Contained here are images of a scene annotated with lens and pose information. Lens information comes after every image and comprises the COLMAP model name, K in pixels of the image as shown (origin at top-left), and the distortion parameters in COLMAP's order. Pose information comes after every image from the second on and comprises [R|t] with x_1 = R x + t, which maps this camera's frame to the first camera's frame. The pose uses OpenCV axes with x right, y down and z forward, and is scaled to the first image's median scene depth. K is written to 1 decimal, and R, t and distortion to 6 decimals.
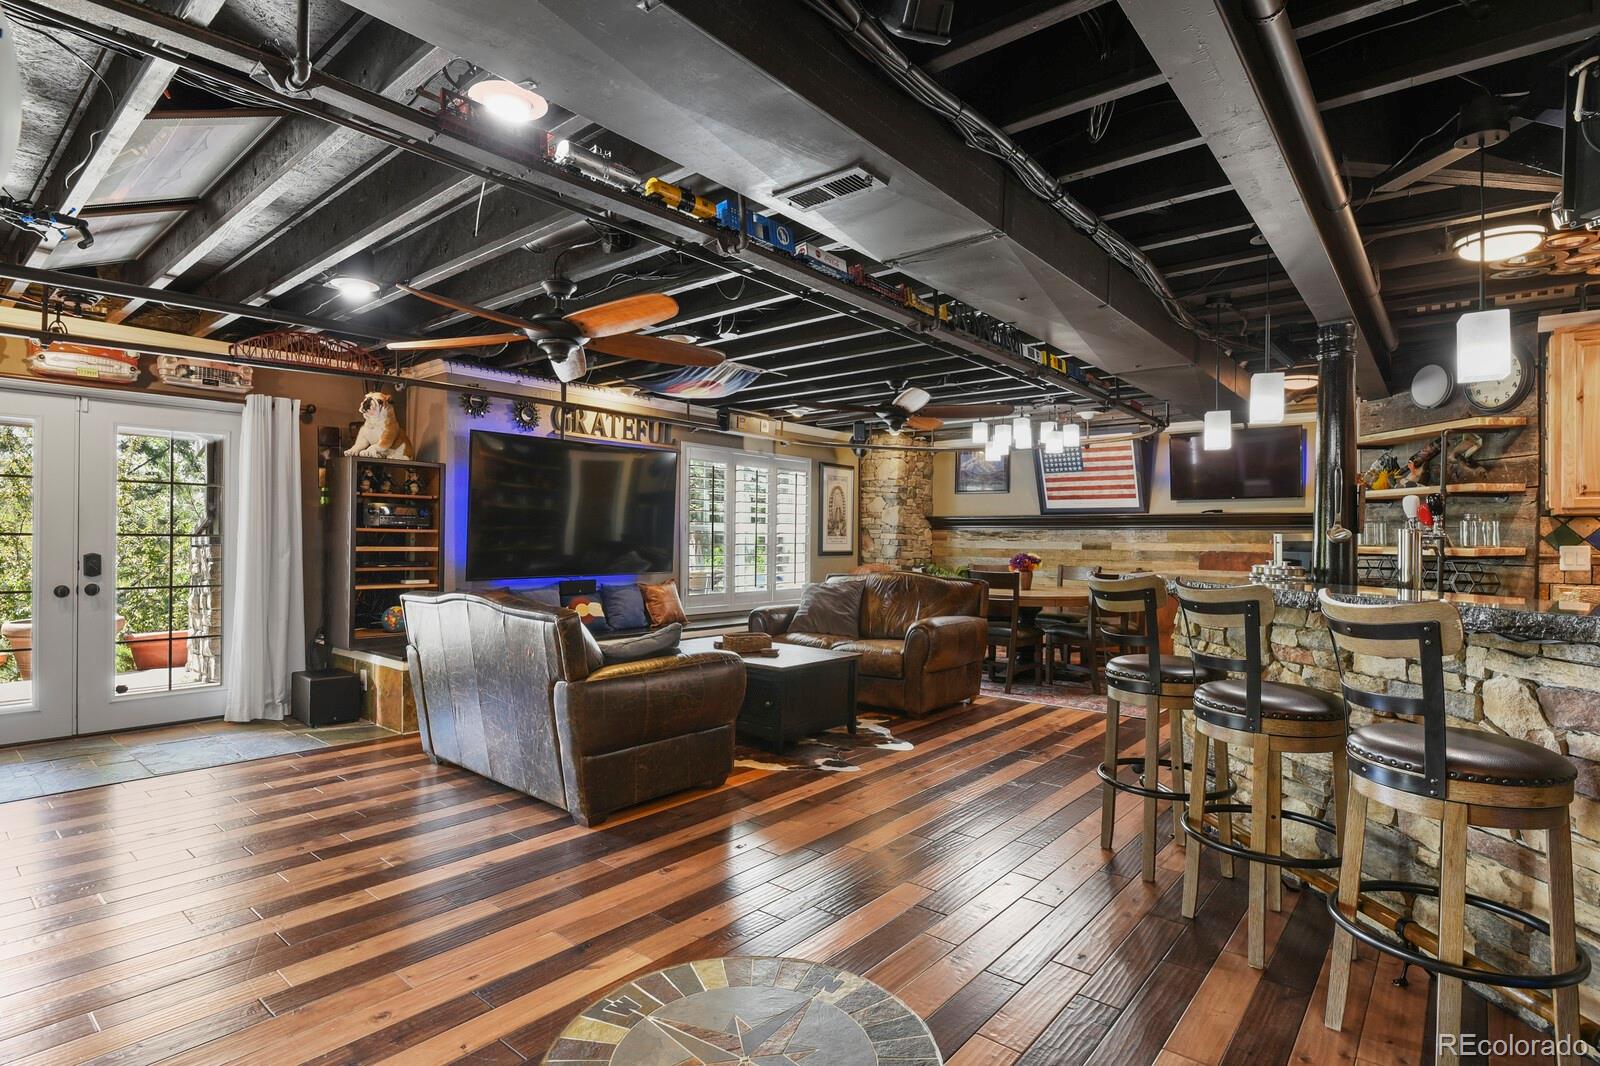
lens RADIAL K [[791.2, 0, 803.1], [0, 791.2, 539.2], [0, 0, 1]] dist [-0.012198, -0.004289]
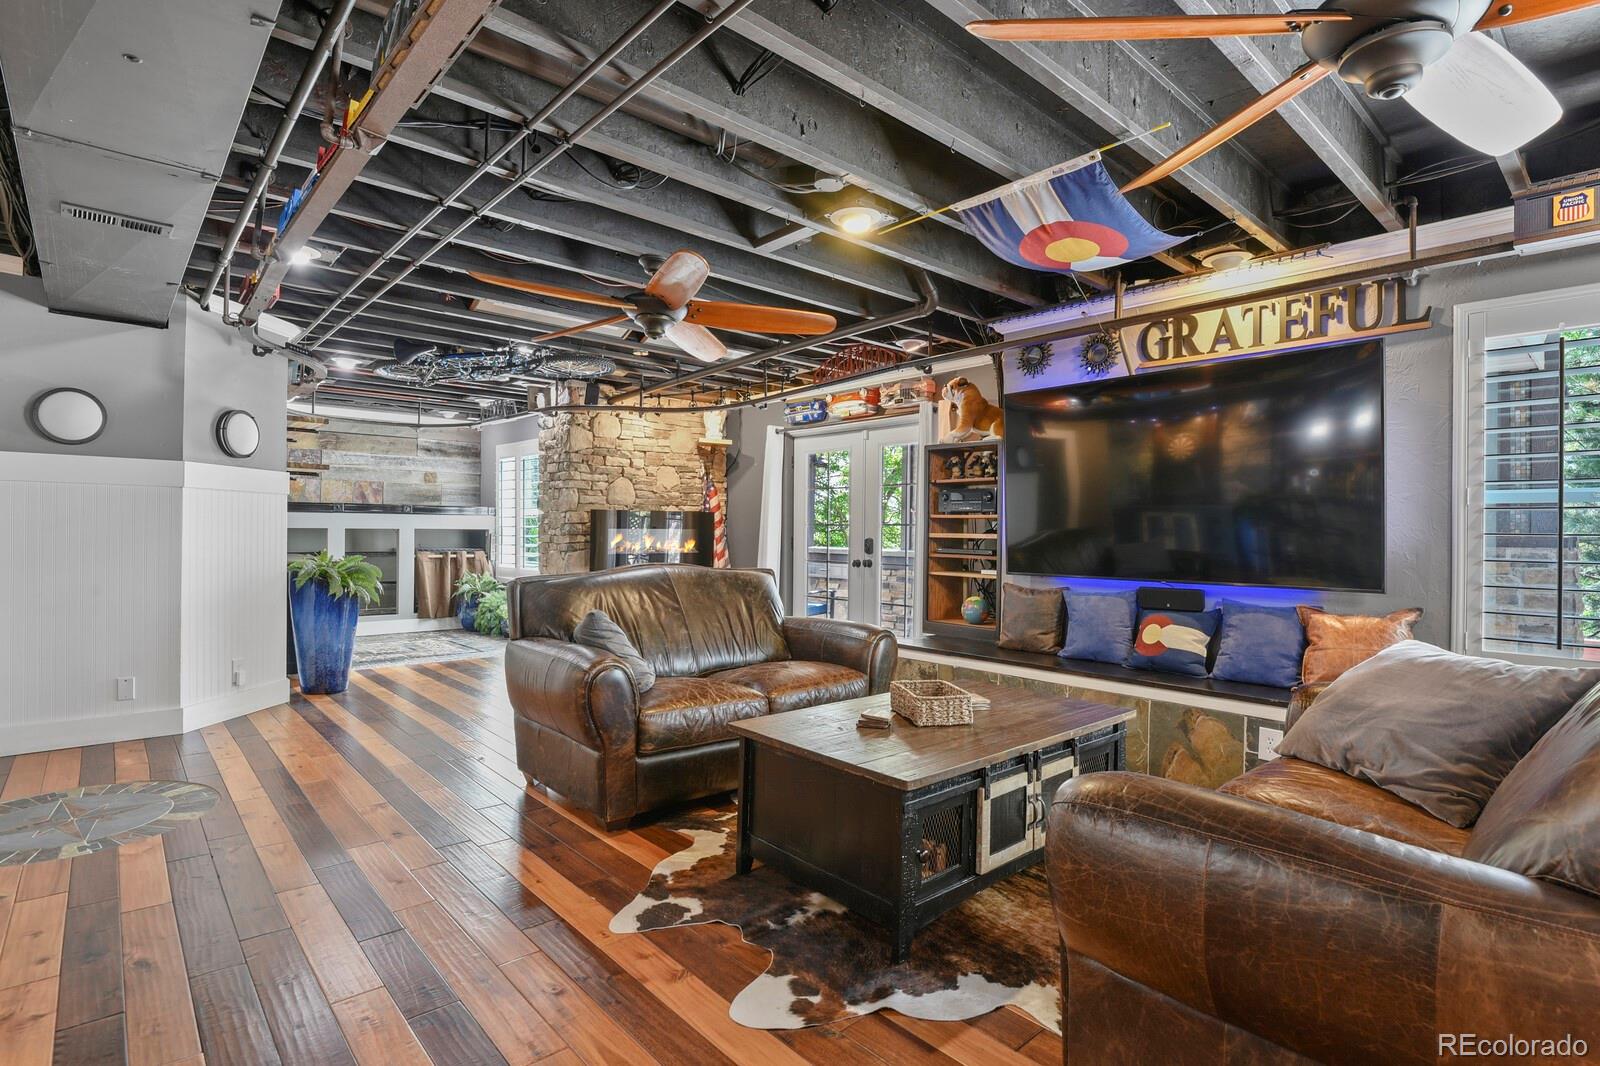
lens RADIAL K [[791.2, 0, 800.2], [0, 791.2, 532.1], [0, 0, 1]] dist [-0.012198, -0.004289]
pose [[-0.139975, -0.010136, -0.990103, 0.469722], [-0.011960, 0.999892, -0.008545, 0.019541], [0.990083, 0.010646, -0.140081, 0.961401]]
